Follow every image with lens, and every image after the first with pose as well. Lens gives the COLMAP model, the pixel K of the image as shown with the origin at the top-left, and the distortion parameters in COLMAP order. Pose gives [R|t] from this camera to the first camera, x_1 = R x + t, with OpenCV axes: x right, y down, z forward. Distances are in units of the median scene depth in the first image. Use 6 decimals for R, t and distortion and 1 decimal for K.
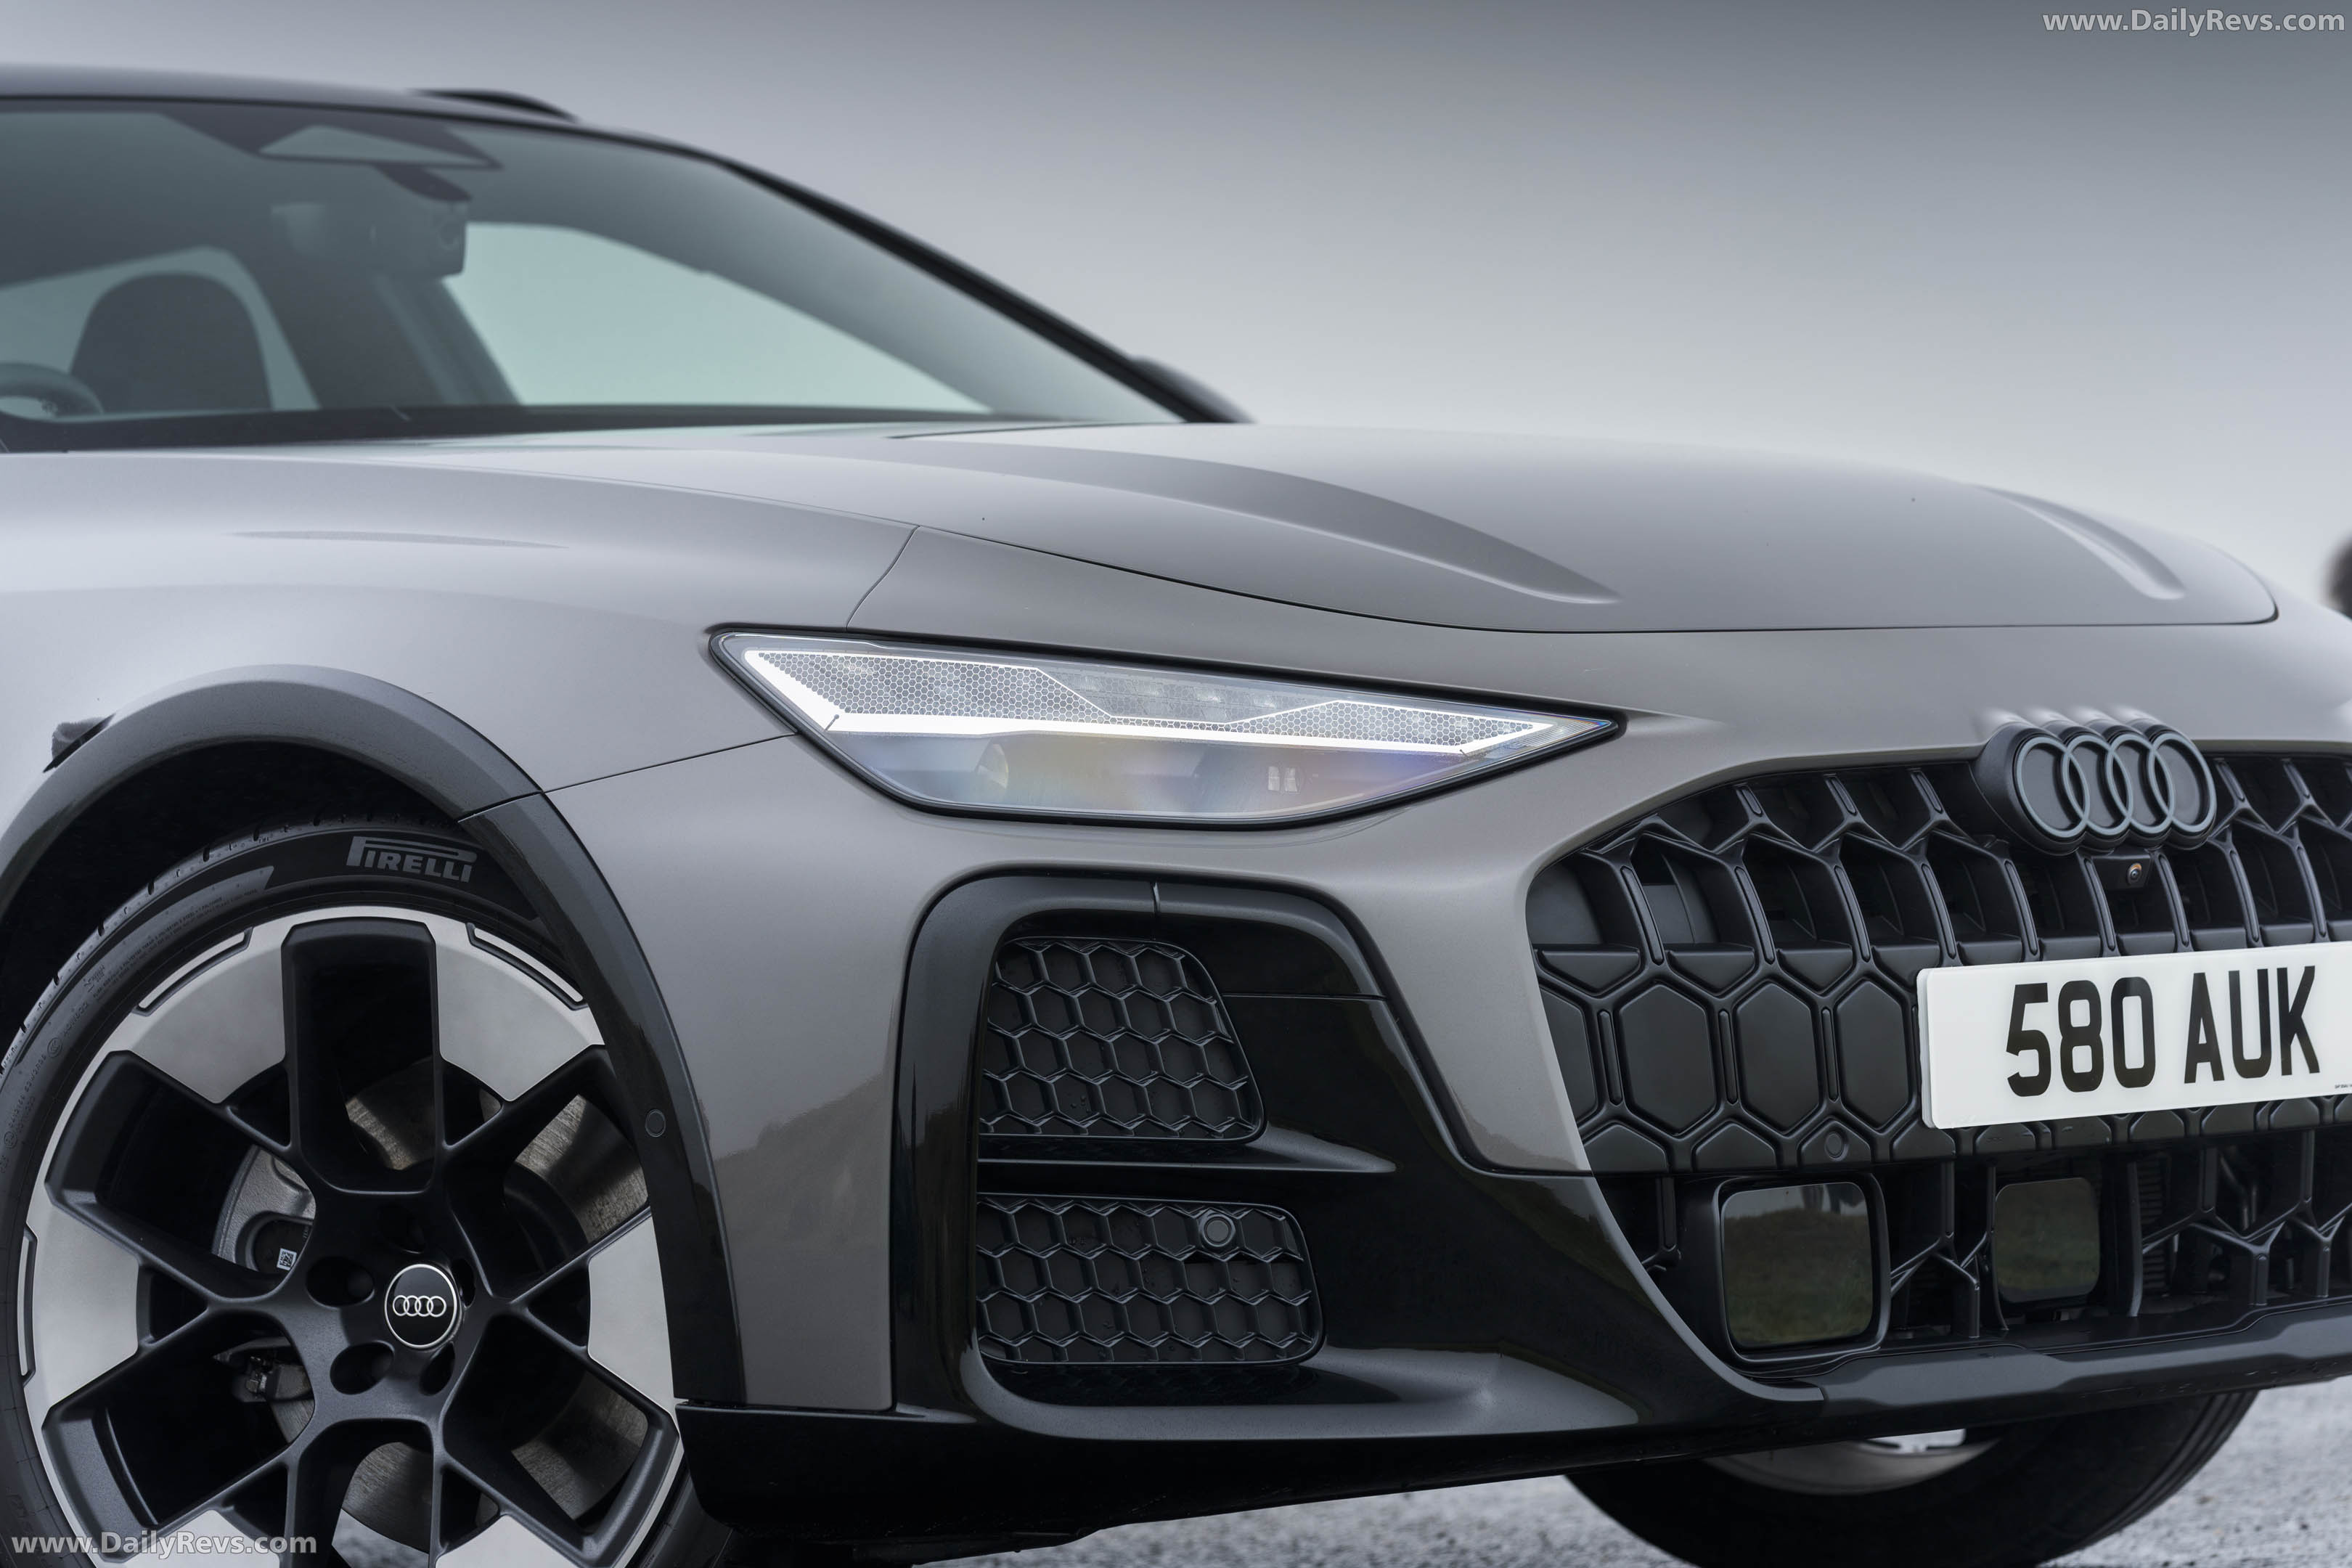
lens RADIAL K [[7773.5, 0, 1188.3], [0, 7773.5, 770.8], [0, 0, 1]] dist [0.044051, 0.000000]
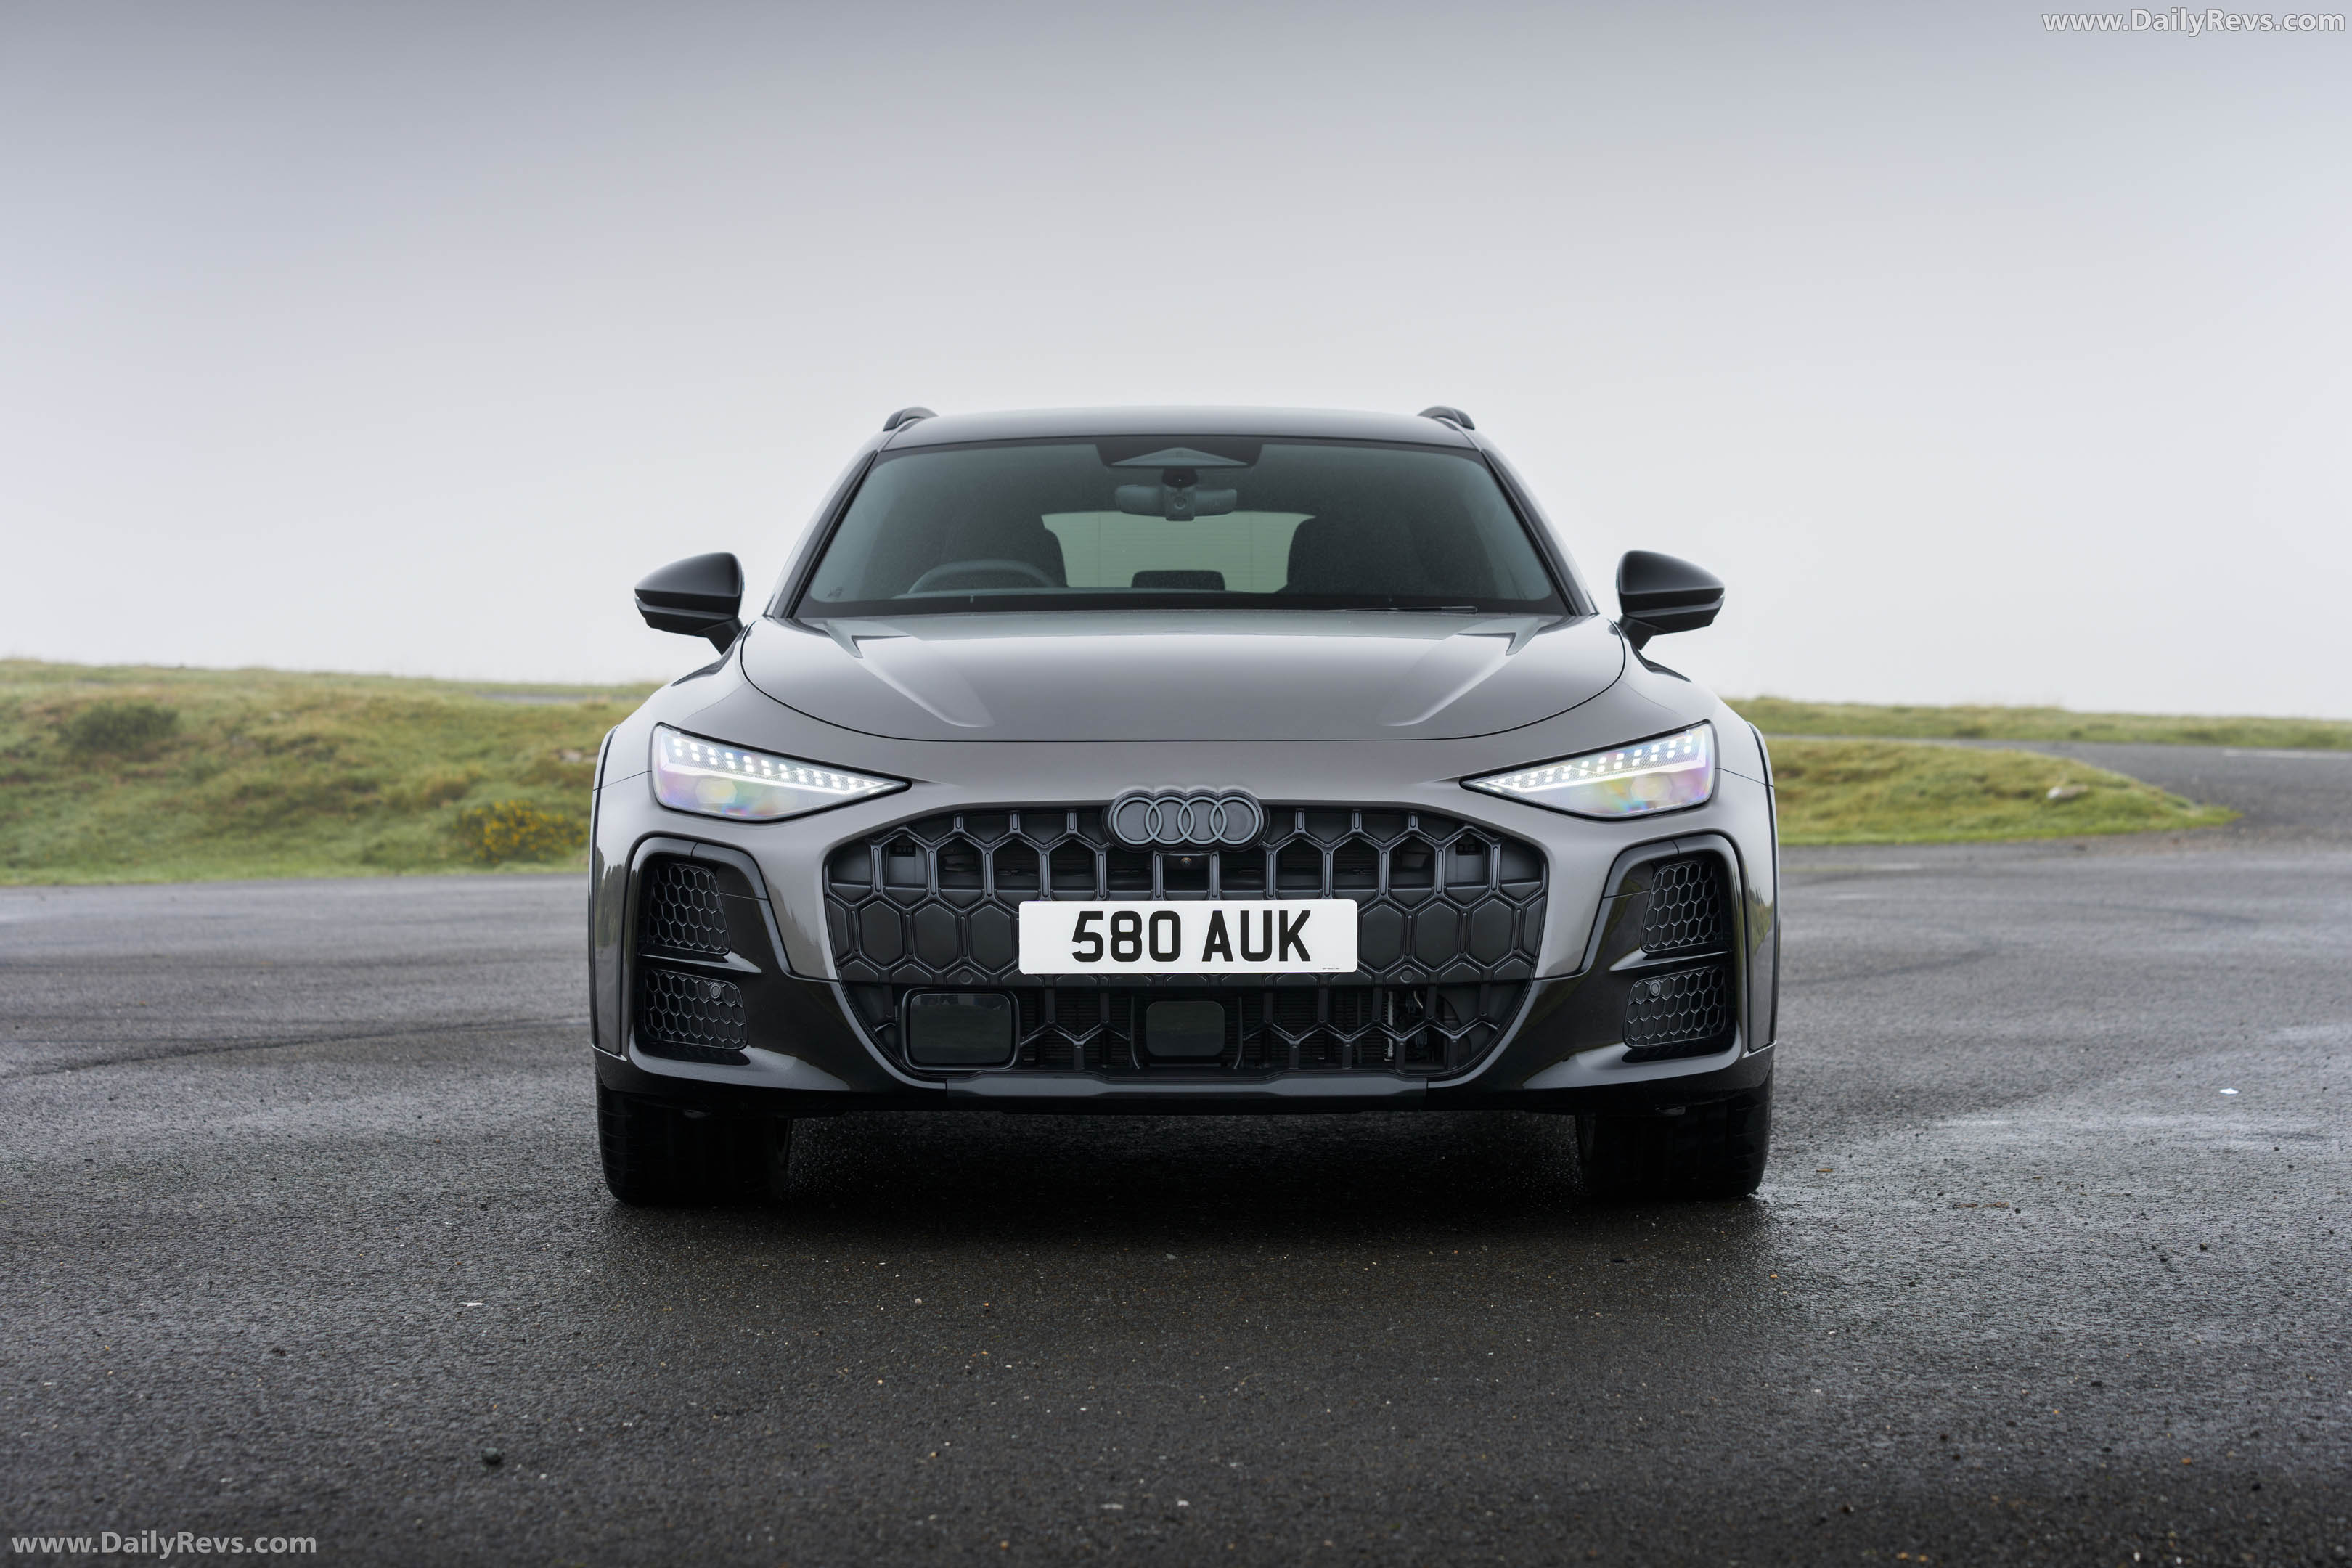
lens RADIAL K [[4826.1, 0, 1192.6], [0, 4826.1, 772.5], [0, 0, 1]] dist [0.067502, 0.000000]
pose [[0.706555, 0.054747, -0.705537, 1.083635], [-0.018539, 0.998093, 0.058882, -0.091940], [0.707415, -0.028523, 0.706222, 0.061353]]
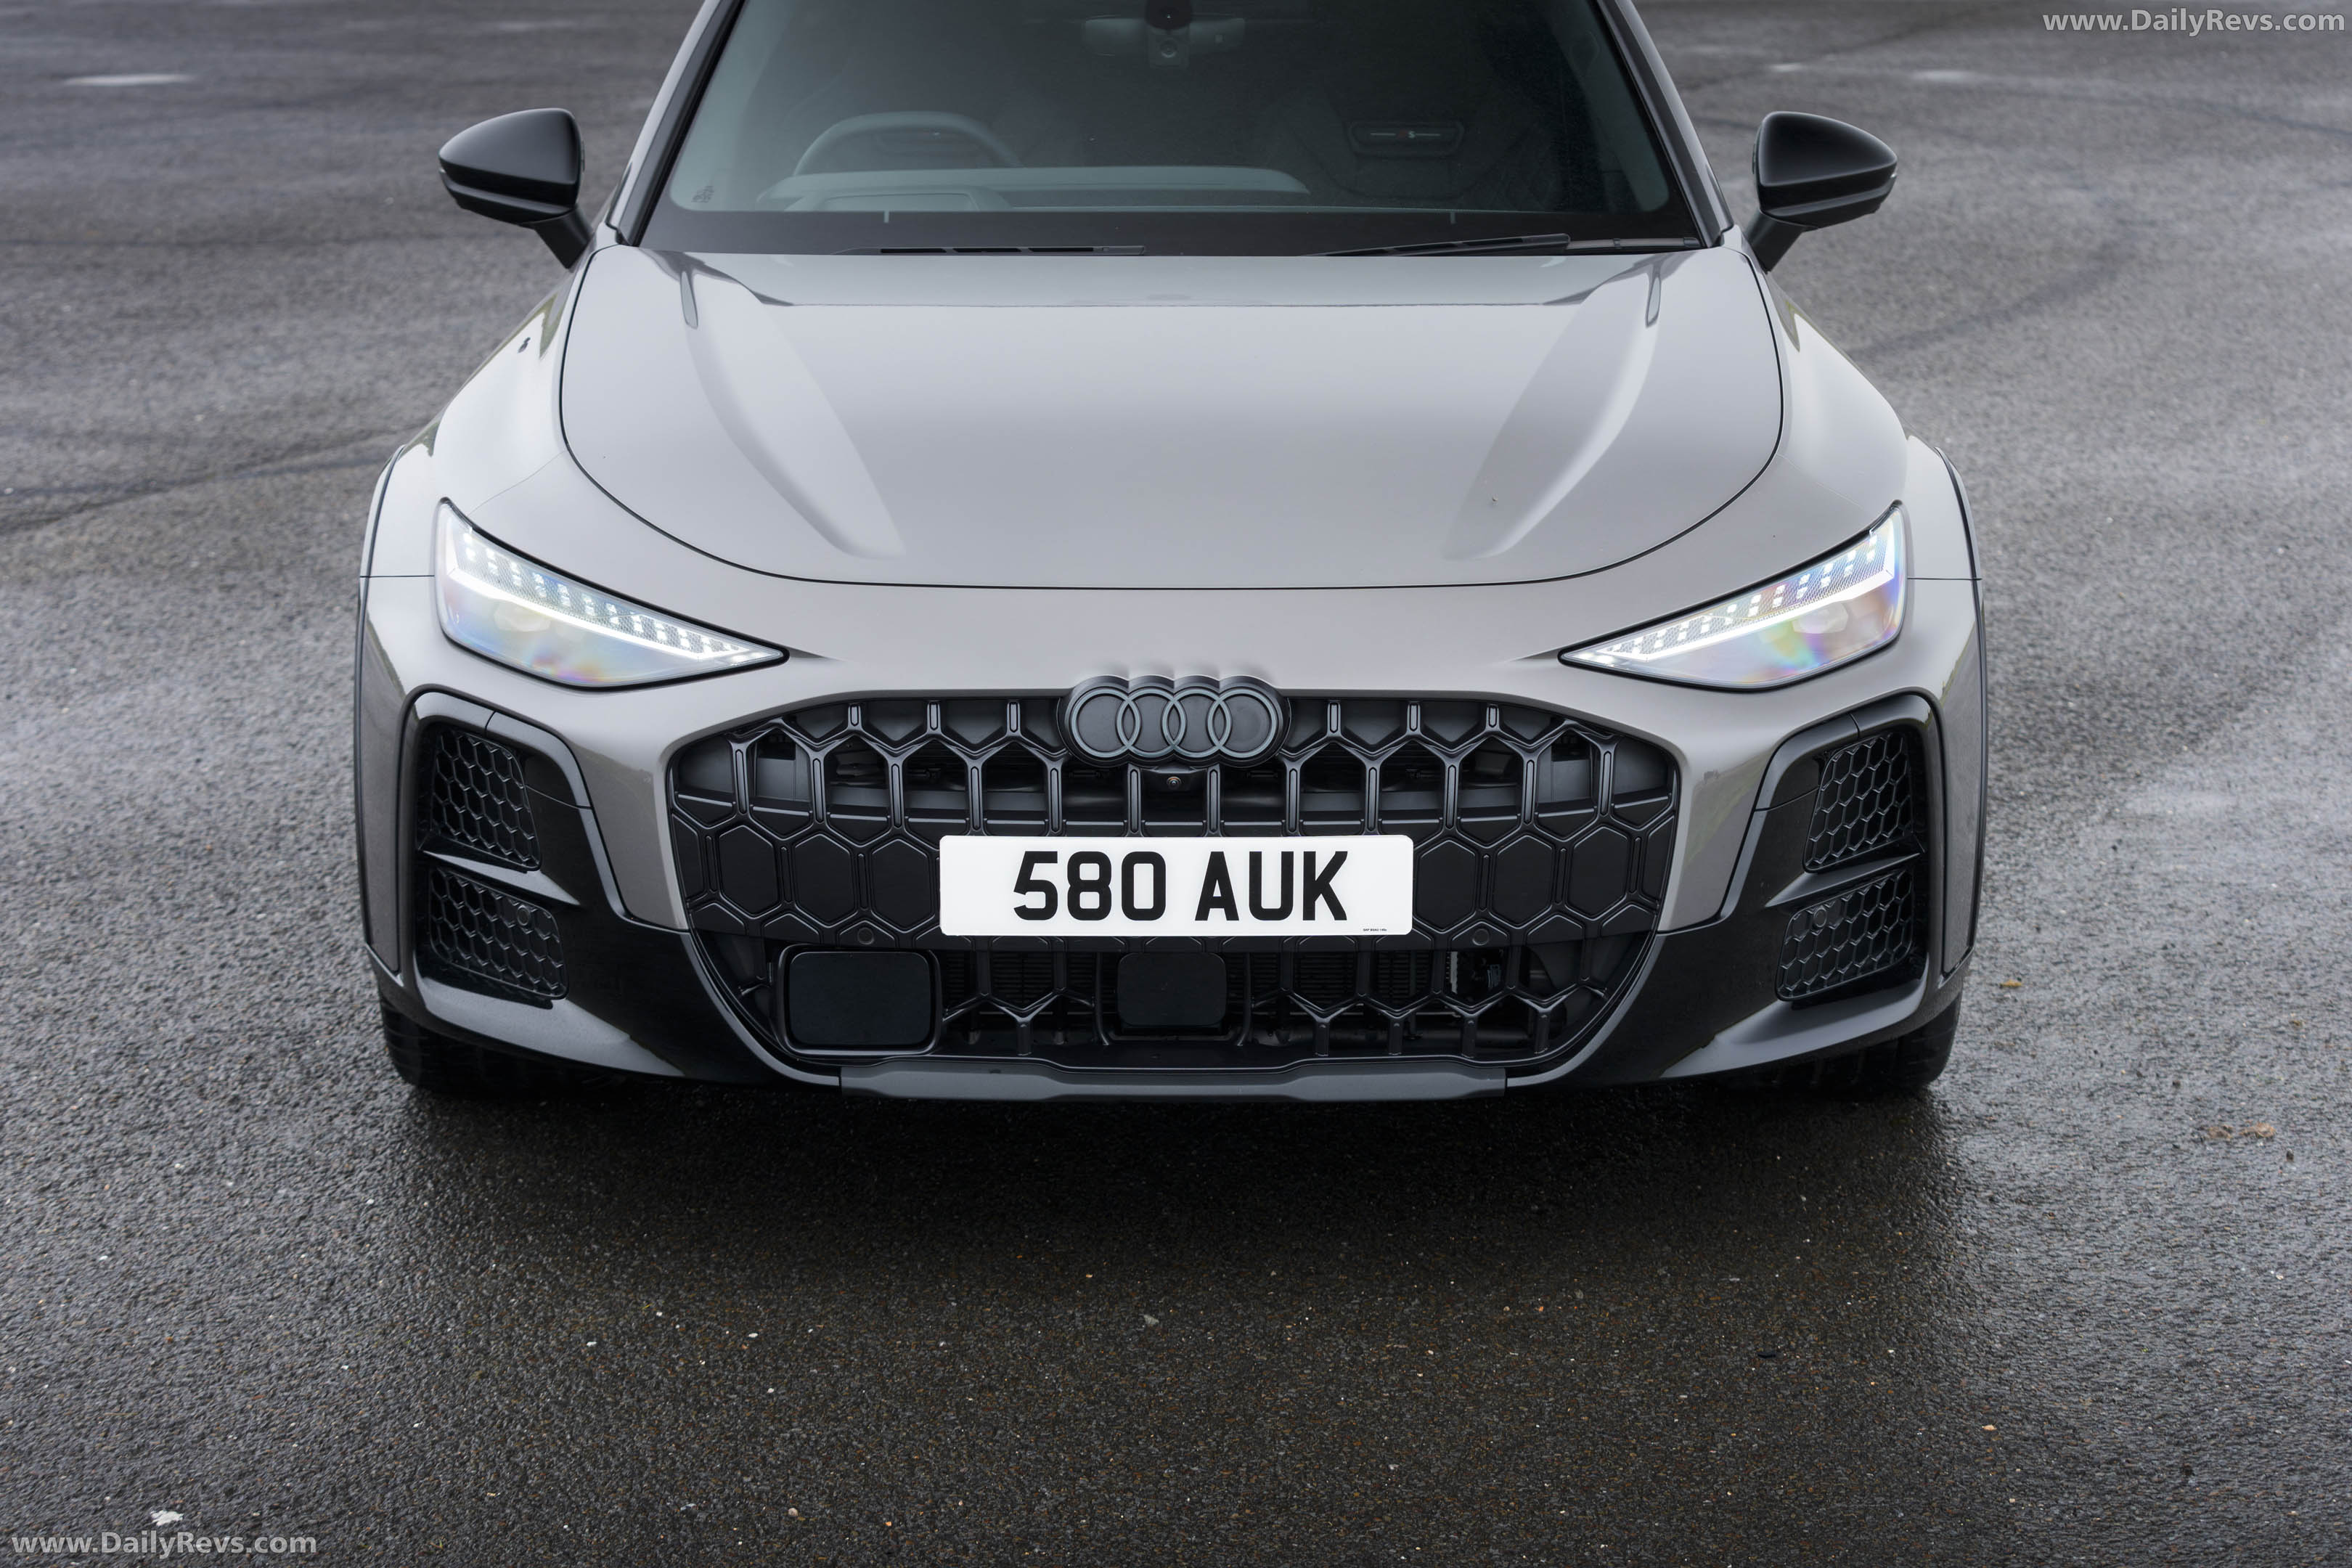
lens RADIAL K [[4826.1, 0, 1185.2], [0, 4826.1, 790.2], [0, 0, 1]] dist [0.067502, 0.000000]
pose [[0.705571, 0.217234, -0.674521, 0.778984], [-0.024686, 0.958811, 0.282969, -0.259049], [0.708209, -0.183003, 0.681872, 0.361170]]
